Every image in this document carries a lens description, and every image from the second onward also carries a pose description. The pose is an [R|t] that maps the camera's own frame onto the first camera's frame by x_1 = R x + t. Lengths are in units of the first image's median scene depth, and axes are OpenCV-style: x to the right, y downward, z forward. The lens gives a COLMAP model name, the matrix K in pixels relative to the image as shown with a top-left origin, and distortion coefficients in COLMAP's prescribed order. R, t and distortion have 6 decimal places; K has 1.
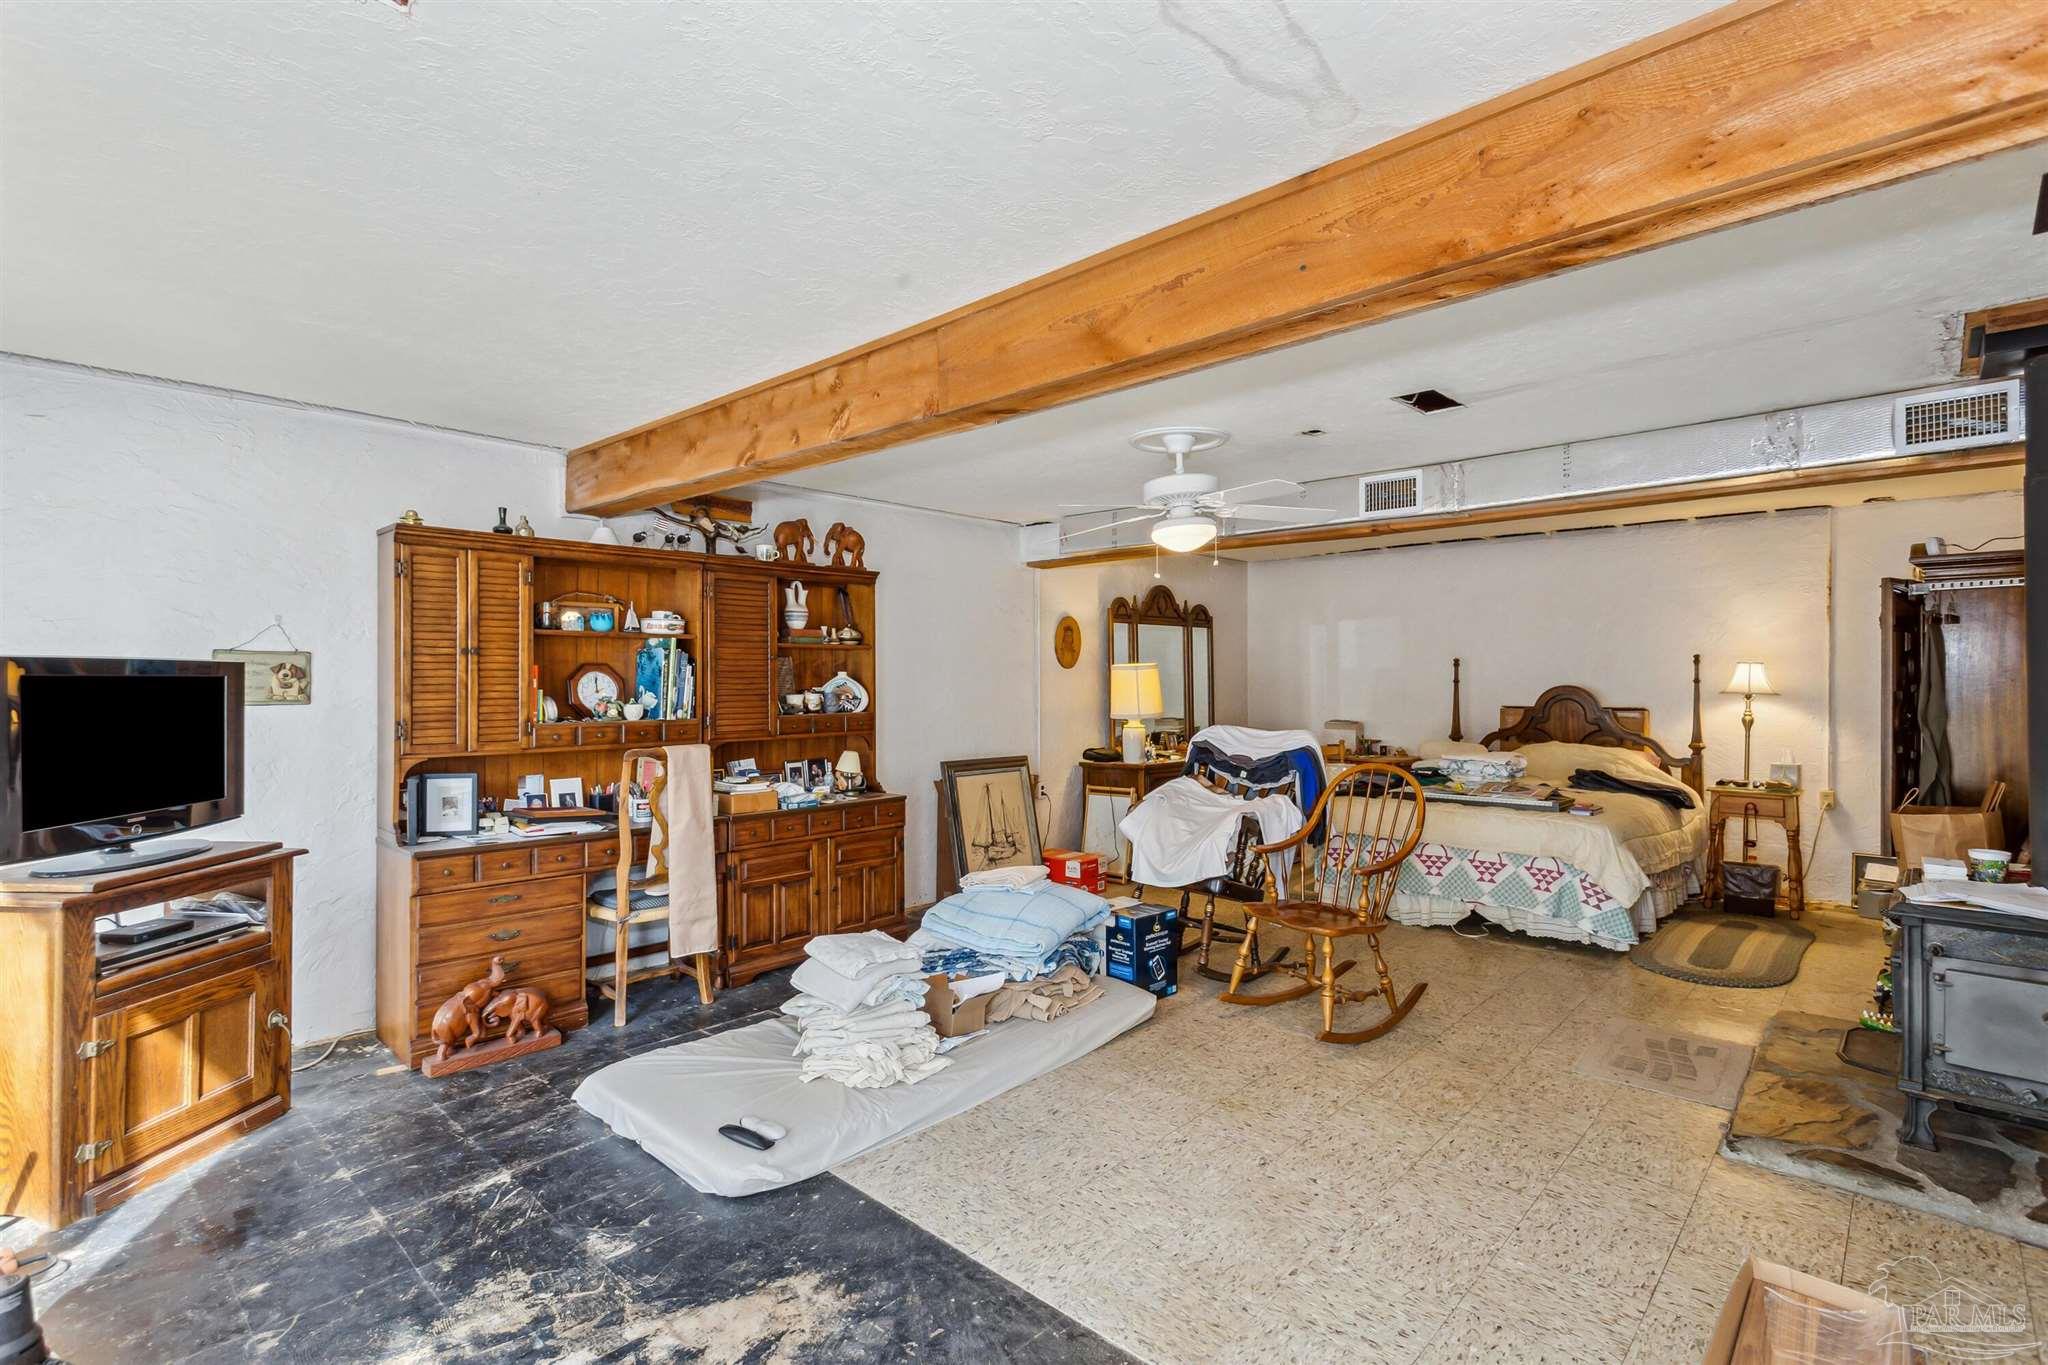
lens RADIAL K [[978.1, 0, 1017.8], [0, 978.1, 679.5], [0, 0, 1]] dist [0.000476, 0.001605]
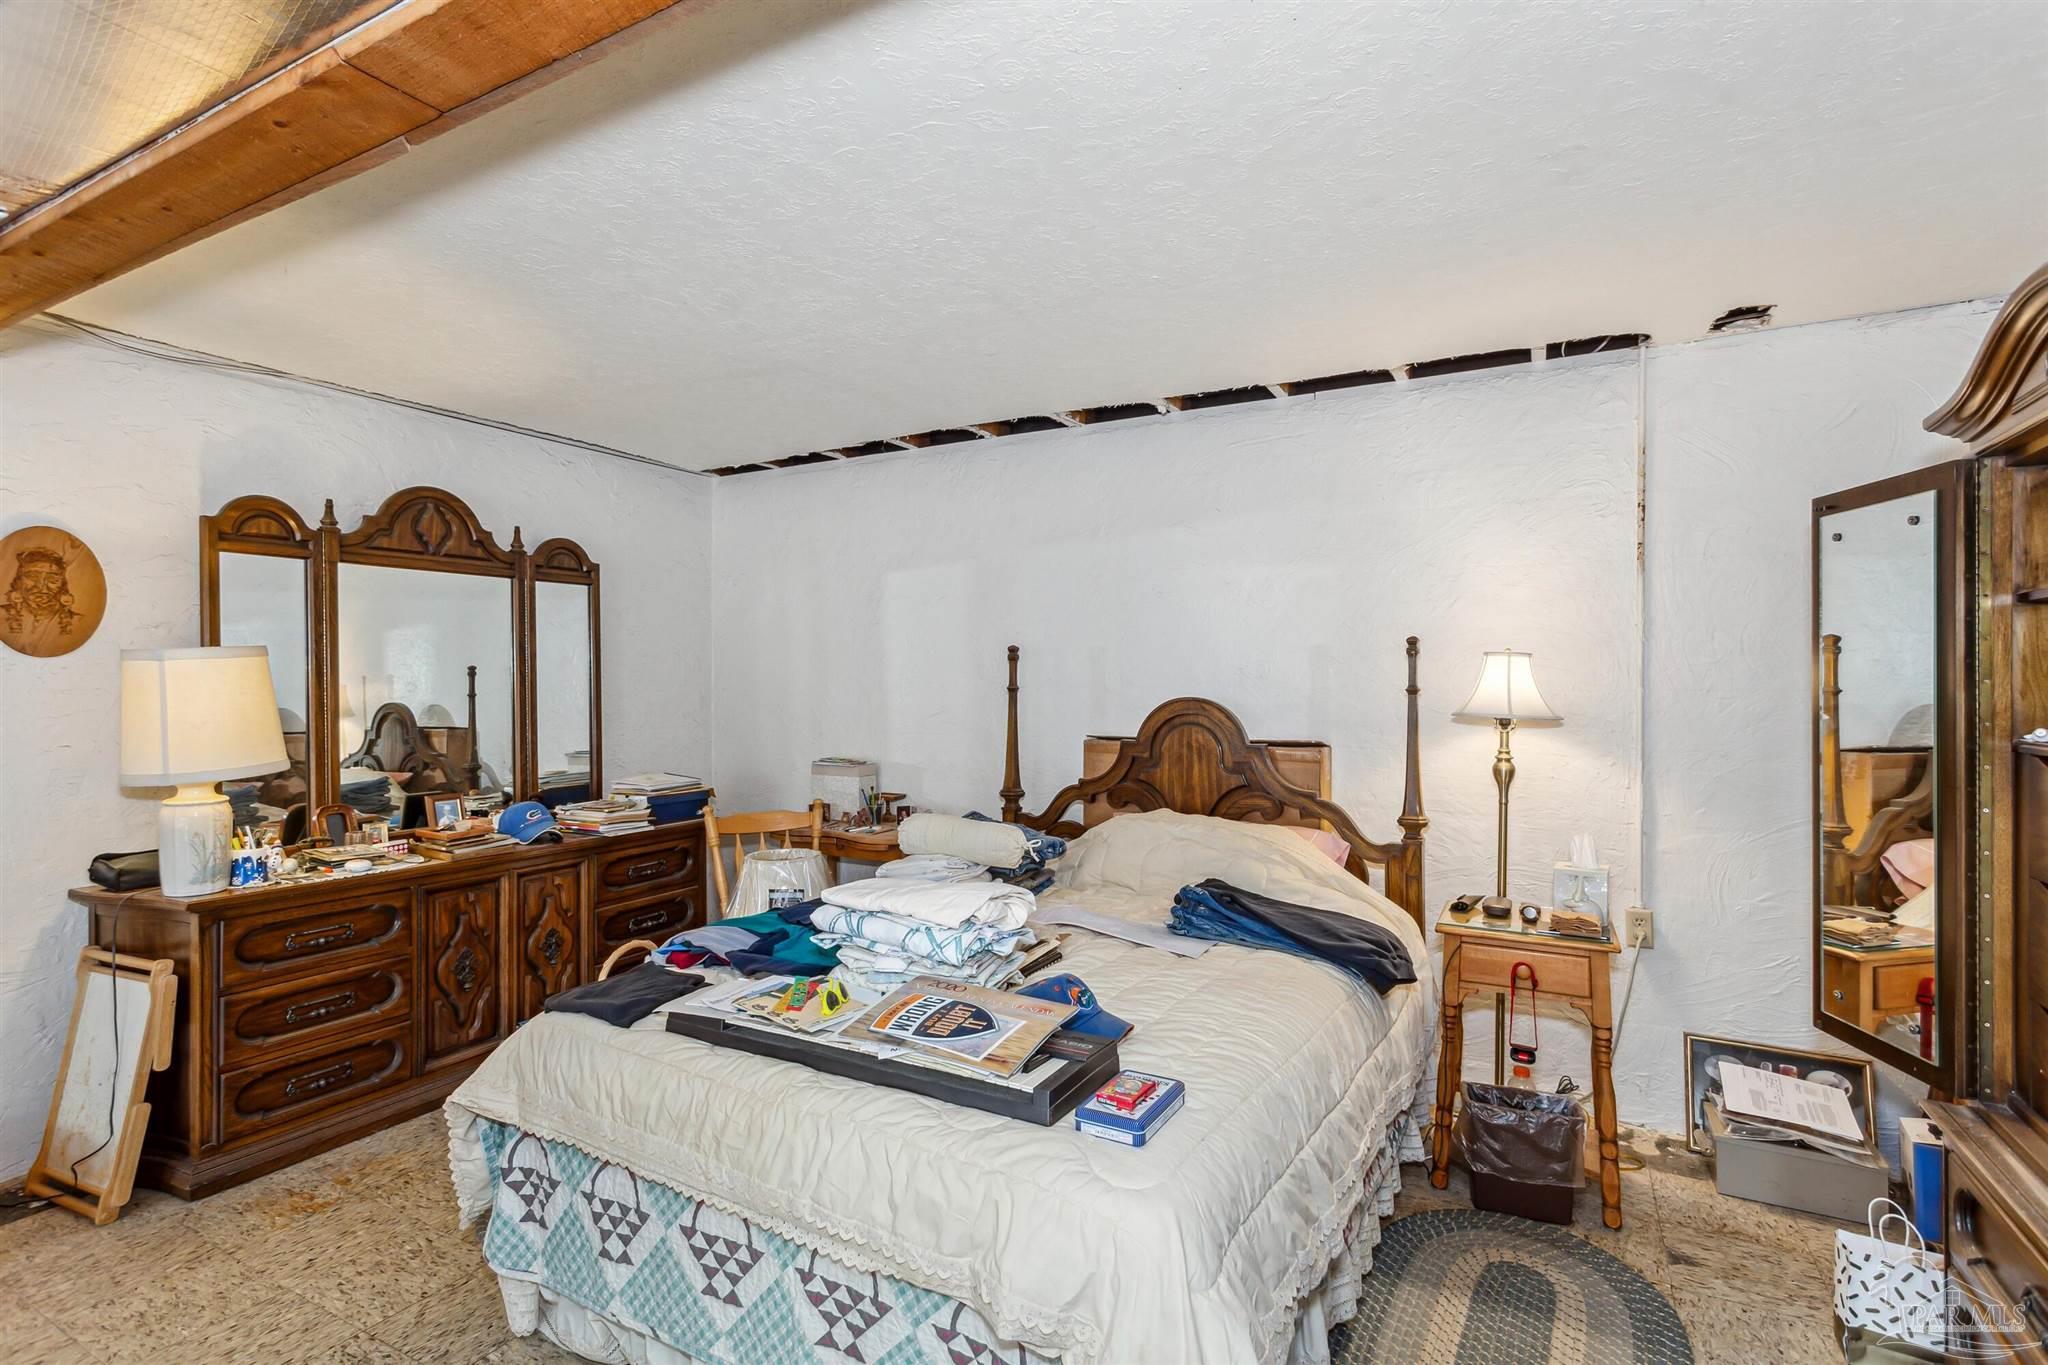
lens RADIAL K [[1012.9, 0, 1024.0], [0, 1012.9, 682.5], [0, 0, 1]] dist [-0.022648, 0.000296]
pose [[0.965023, 0.001953, 0.262157, 0.366317], [-0.002262, 0.999997, 0.000879, -0.002547], [-0.262154, -0.001441, 0.965025, 0.553715]]
